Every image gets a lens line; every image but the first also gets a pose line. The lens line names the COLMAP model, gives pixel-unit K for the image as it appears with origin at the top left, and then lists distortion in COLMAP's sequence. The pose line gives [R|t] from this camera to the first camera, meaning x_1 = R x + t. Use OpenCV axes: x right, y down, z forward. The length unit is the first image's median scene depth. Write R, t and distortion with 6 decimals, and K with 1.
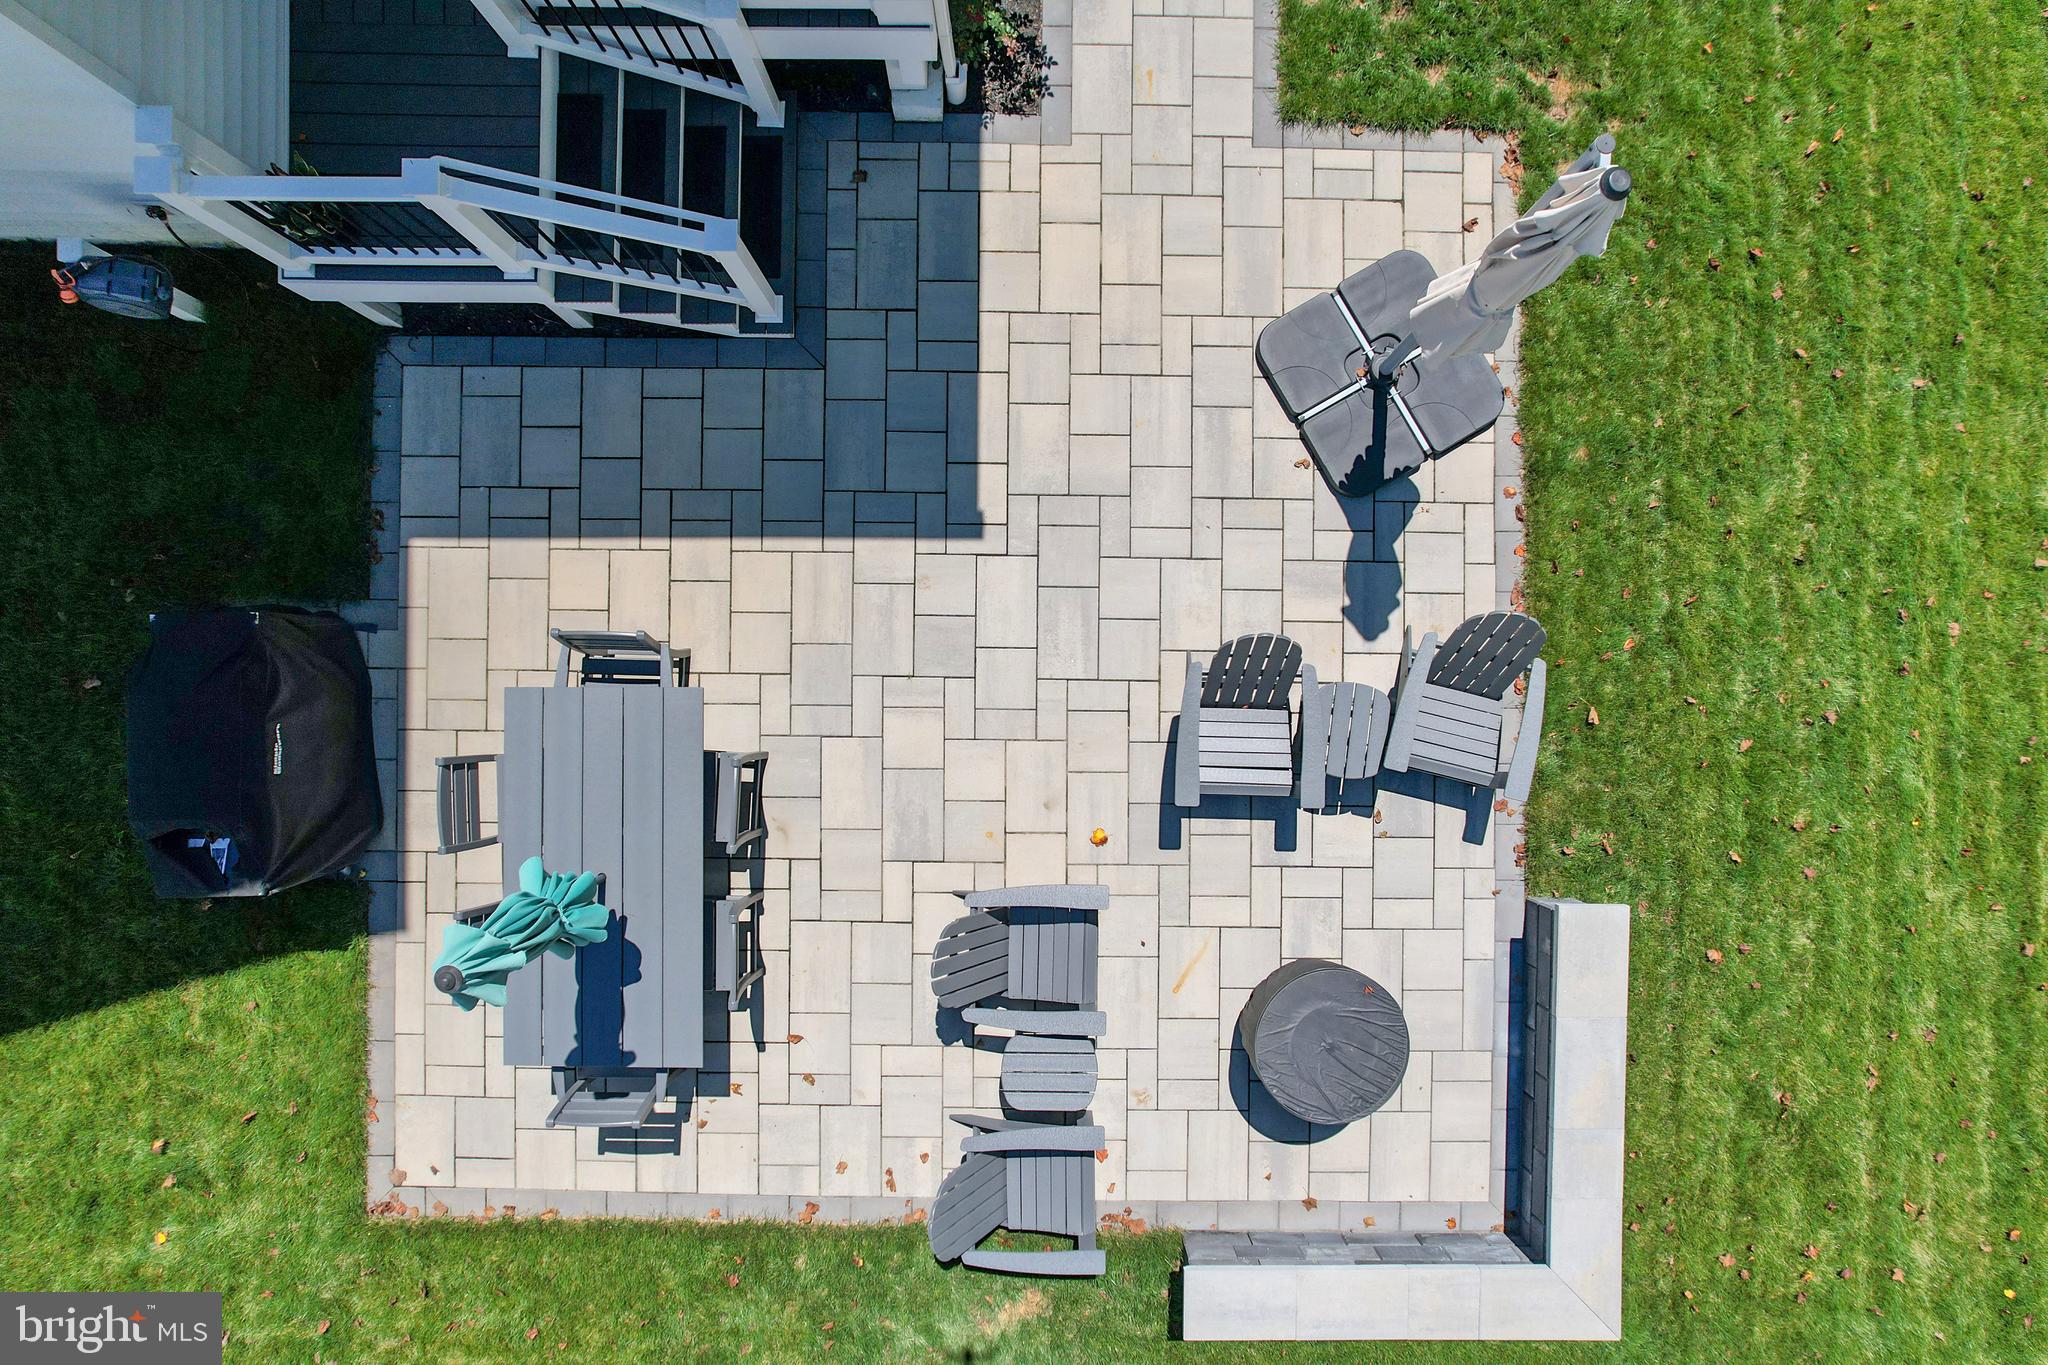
lens RADIAL K [[1304.8, 0, 1024.0], [0, 1304.8, 682.5], [0, 0, 1]] dist [-0.034962, 0.001678]
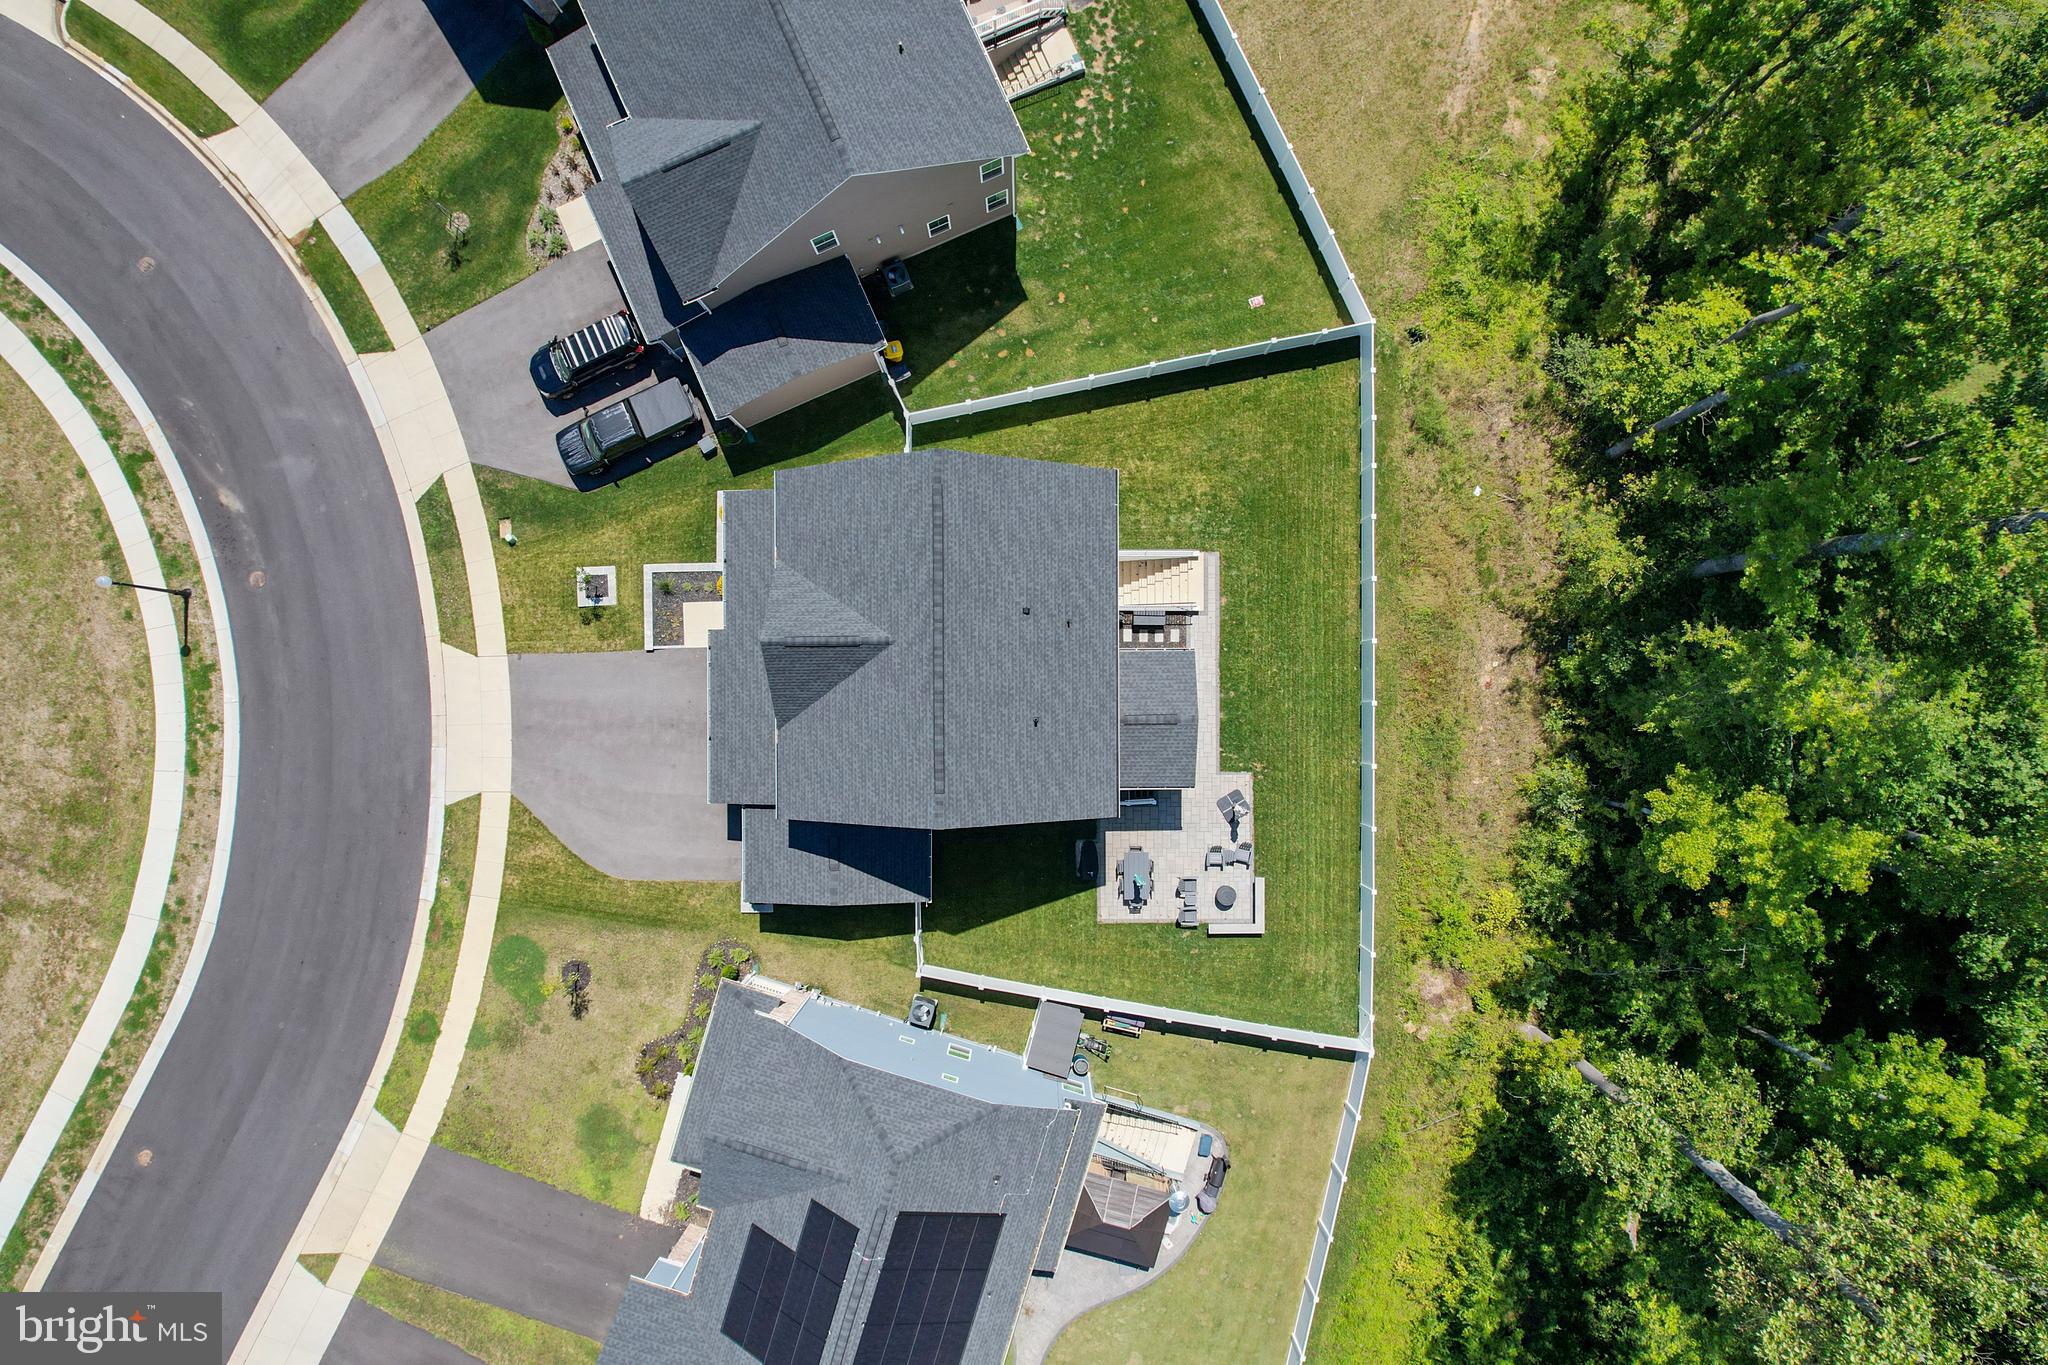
lens RADIAL K [[1304.8, 0, 1024.0], [0, 1304.8, 682.5], [0, 0, 1]] dist [-0.034962, 0.001678]
pose [[0.999898, -0.013581, 0.004373, -0.942582], [0.013589, 0.999906, -0.001862, -0.947505], [-0.004348, 0.001921, 0.999989, -6.423660]]
